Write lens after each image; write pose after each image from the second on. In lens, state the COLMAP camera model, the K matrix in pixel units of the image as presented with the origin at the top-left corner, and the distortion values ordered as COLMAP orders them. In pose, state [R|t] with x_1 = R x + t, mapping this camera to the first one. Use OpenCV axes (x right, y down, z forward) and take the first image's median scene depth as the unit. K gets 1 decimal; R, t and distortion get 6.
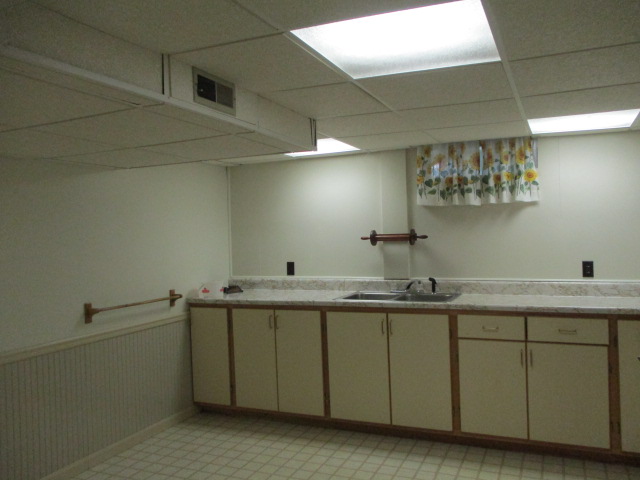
lens RADIAL K [[538.4, 0, 324.3], [0, 538.4, 235.7], [0, 0, 1]] dist [-0.007824, -0.013443]
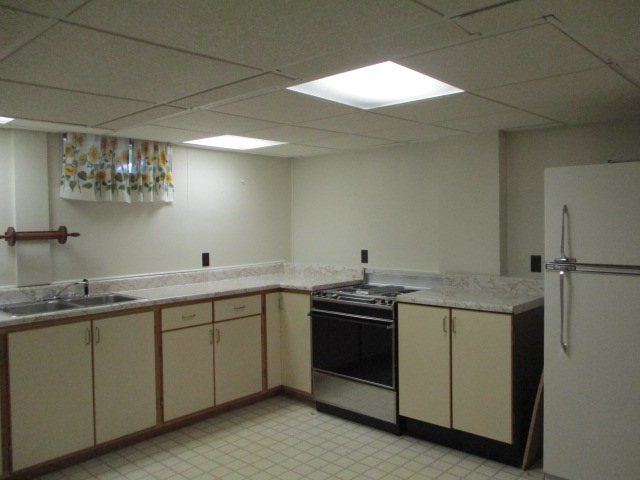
lens RADIAL K [[538.4, 0, 324.3], [0, 538.4, 235.7], [0, 0, 1]] dist [-0.007824, -0.013443]
pose [[0.334399, -0.008649, 0.942392, -0.549300], [0.010019, 0.999934, 0.005622, 0.003285], [-0.942378, 0.007561, 0.334463, 0.323446]]
